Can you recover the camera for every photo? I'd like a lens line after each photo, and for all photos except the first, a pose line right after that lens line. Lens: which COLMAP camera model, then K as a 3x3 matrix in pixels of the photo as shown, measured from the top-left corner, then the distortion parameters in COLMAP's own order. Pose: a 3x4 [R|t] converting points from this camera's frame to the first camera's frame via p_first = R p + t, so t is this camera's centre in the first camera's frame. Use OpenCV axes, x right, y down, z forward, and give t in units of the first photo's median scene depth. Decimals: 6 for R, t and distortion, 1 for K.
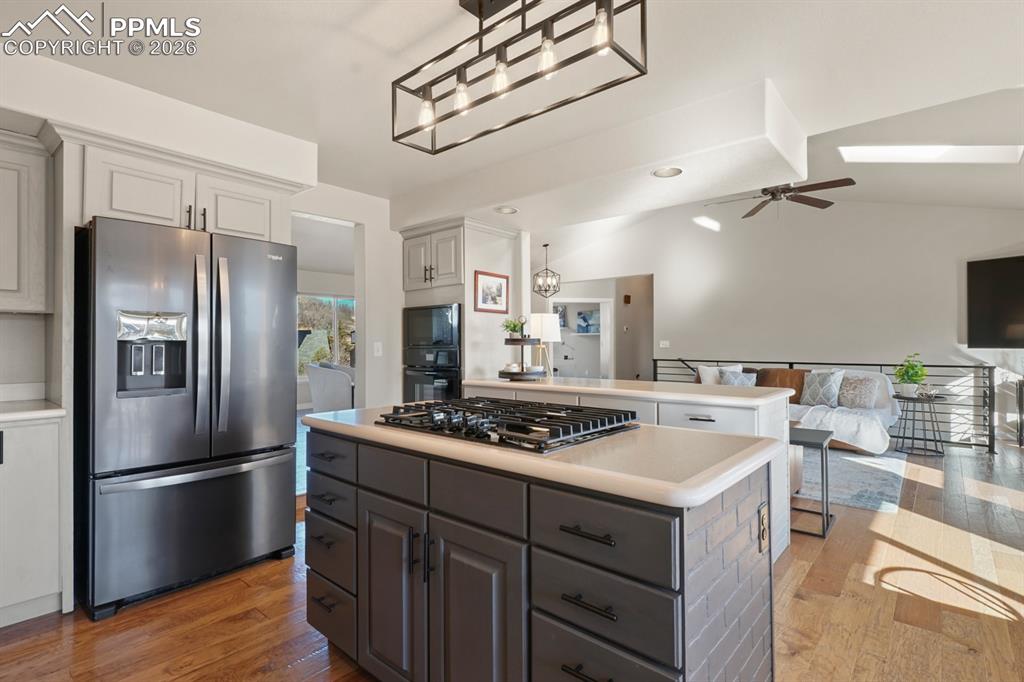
lens RADIAL K [[501.9, 0, 512.0], [0, 501.9, 341.0], [0, 0, 1]] dist [0.012437, -0.000713]
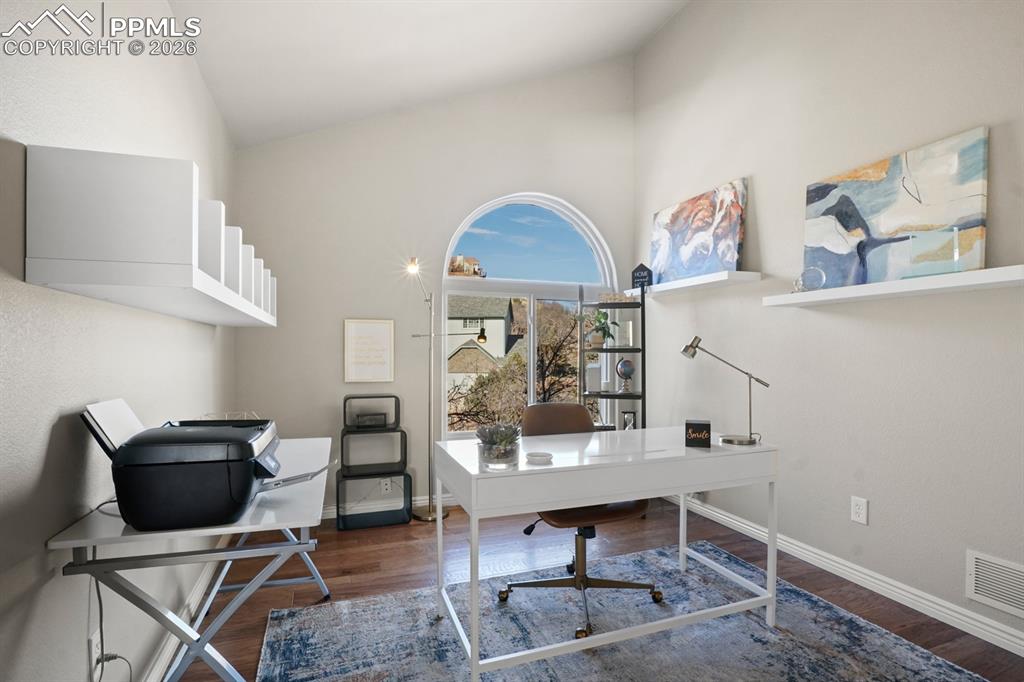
lens RADIAL K [[497.8, 0, 512.0], [0, 497.8, 341.0], [0, 0, 1]] dist [-0.046629, 0.011267]
pose [[0.877798, 0.001725, -0.479028, 0.416840], [-0.007305, 0.999925, -0.009786, 0.016007], [0.478975, 0.012089, 0.877745, 2.674275]]
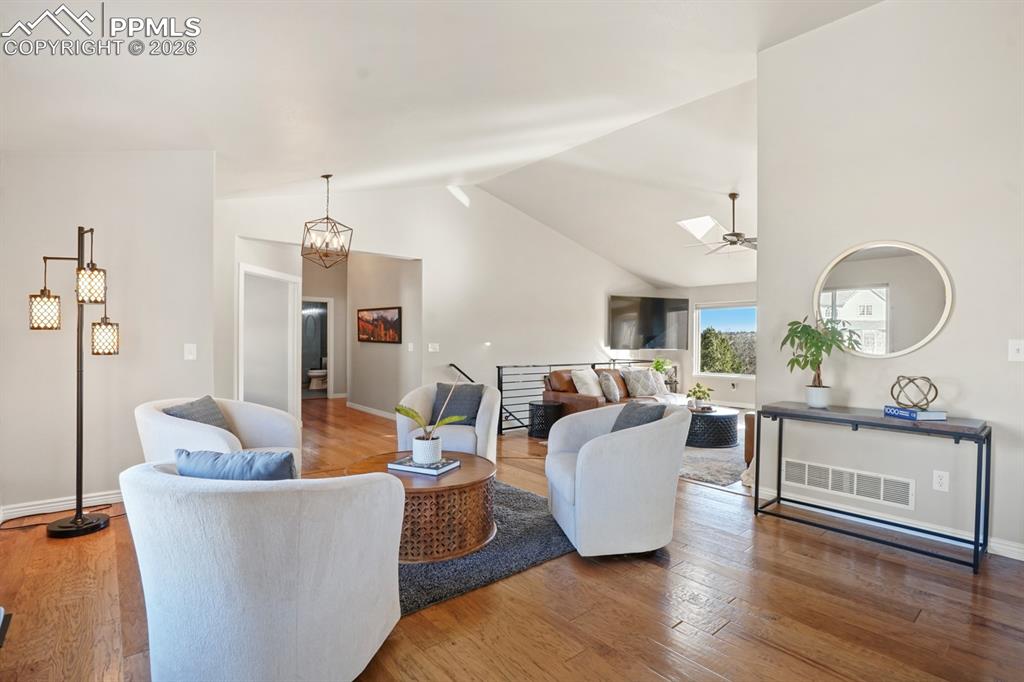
lens RADIAL K [[497.8, 0, 512.0], [0, 497.8, 341.0], [0, 0, 1]] dist [-0.046629, 0.011267]
pose [[0.149766, 0.003246, 0.988716, -1.069880], [-0.012220, 0.999924, -0.001432, -0.011446], [-0.988646, -0.011868, 0.149794, 1.664511]]
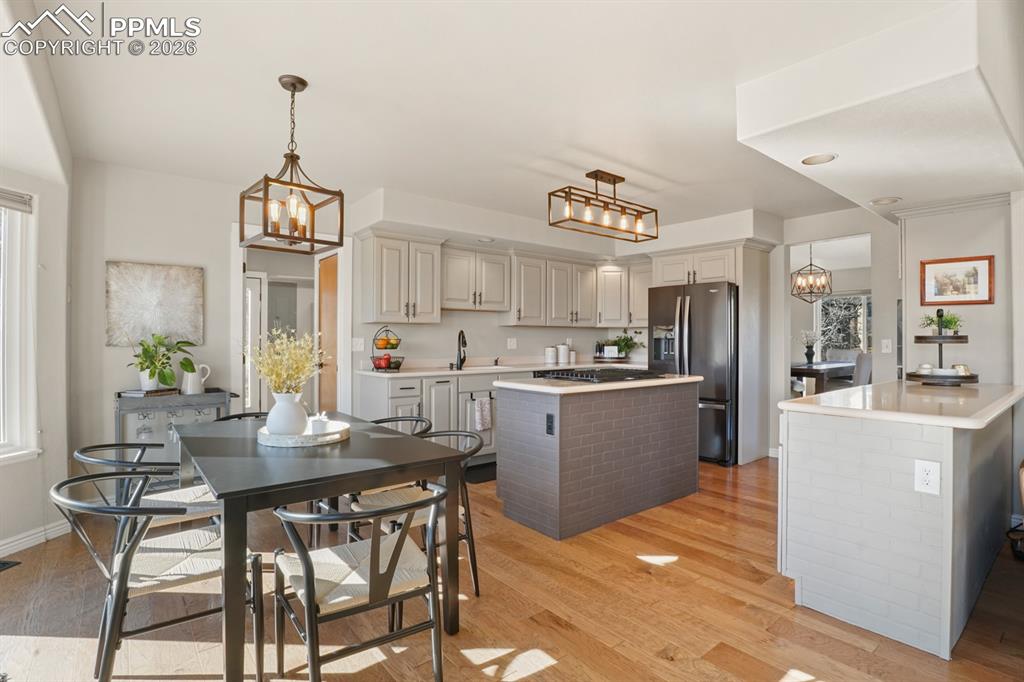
lens RADIAL K [[497.8, 0, 512.0], [0, 497.8, 341.0], [0, 0, 1]] dist [-0.046629, 0.011267]
pose [[-0.178114, 0.006974, -0.983985, 0.917297], [0.002256, 0.999975, 0.006679, -0.003193], [0.984007, -0.001030, -0.178125, 0.424664]]
